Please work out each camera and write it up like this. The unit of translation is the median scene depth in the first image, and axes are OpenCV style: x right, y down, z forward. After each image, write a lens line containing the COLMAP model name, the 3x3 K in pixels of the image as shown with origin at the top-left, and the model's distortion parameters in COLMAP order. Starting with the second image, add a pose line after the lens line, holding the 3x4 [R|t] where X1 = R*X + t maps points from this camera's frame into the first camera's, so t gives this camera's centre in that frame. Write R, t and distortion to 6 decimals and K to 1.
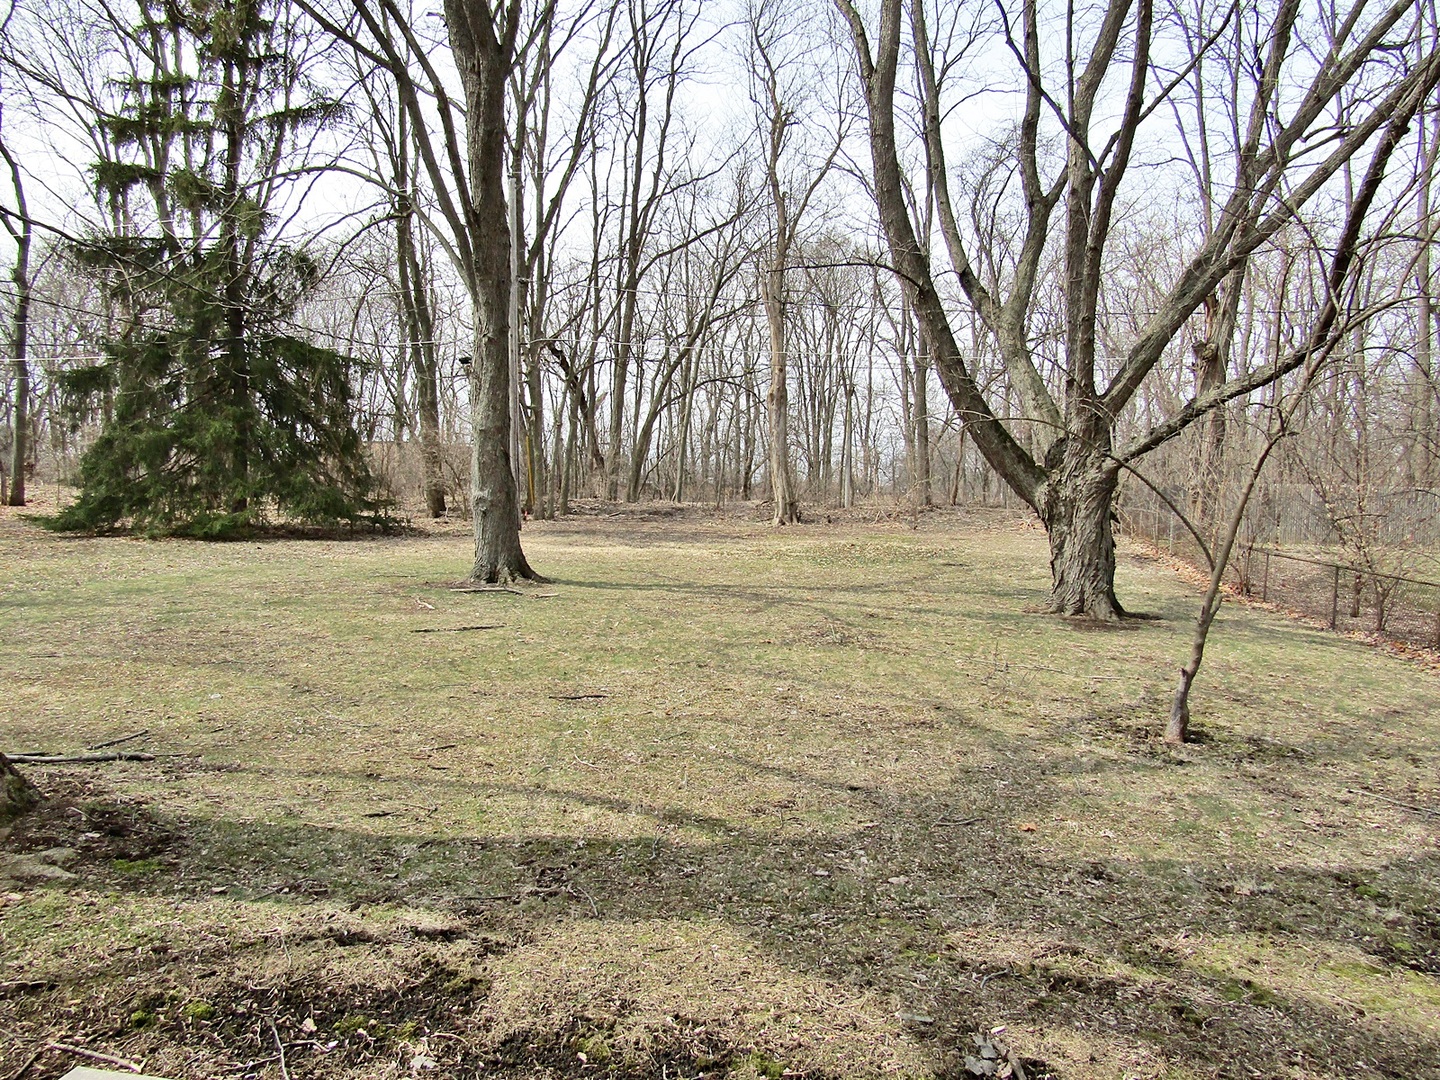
lens RADIAL K [[1023.4, 0, 718.2], [0, 1023.4, 538.9], [0, 0, 1]] dist [-0.007190, 0.006124]
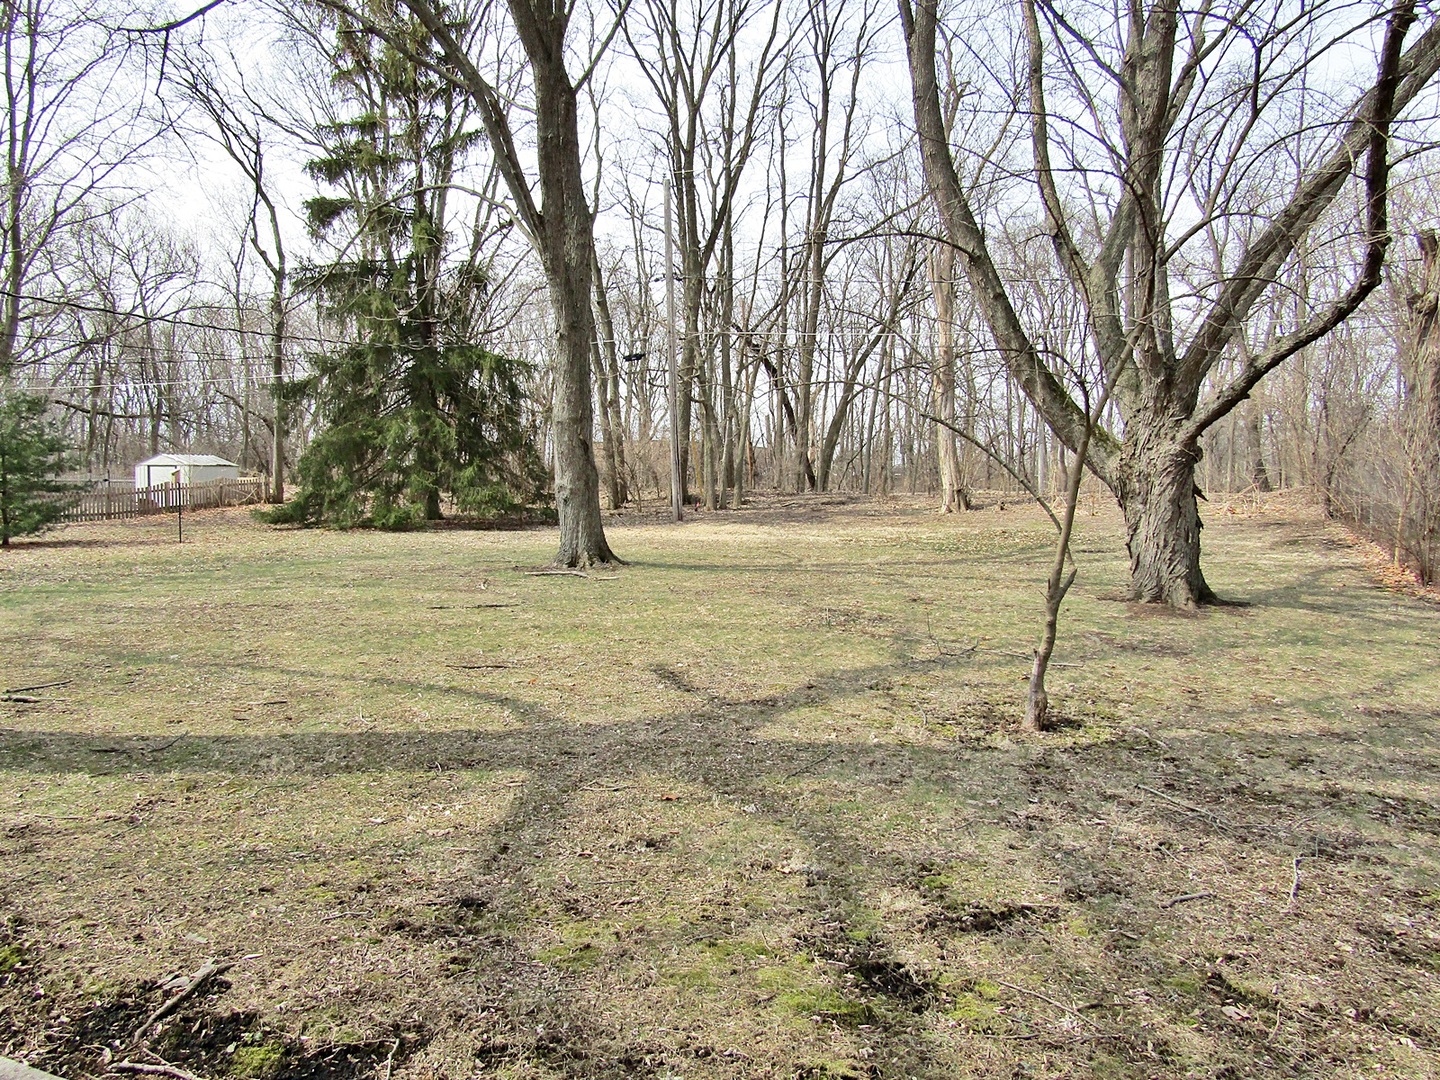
lens RADIAL K [[1023.4, 0, 717.0], [0, 1023.4, 543.4], [0, 0, 1]] dist [-0.007190, 0.006124]
pose [[0.965091, -0.004034, -0.261883, 0.125018], [0.006416, 0.999945, 0.008240, 0.007177], [0.261835, -0.009632, 0.965064, 0.015239]]
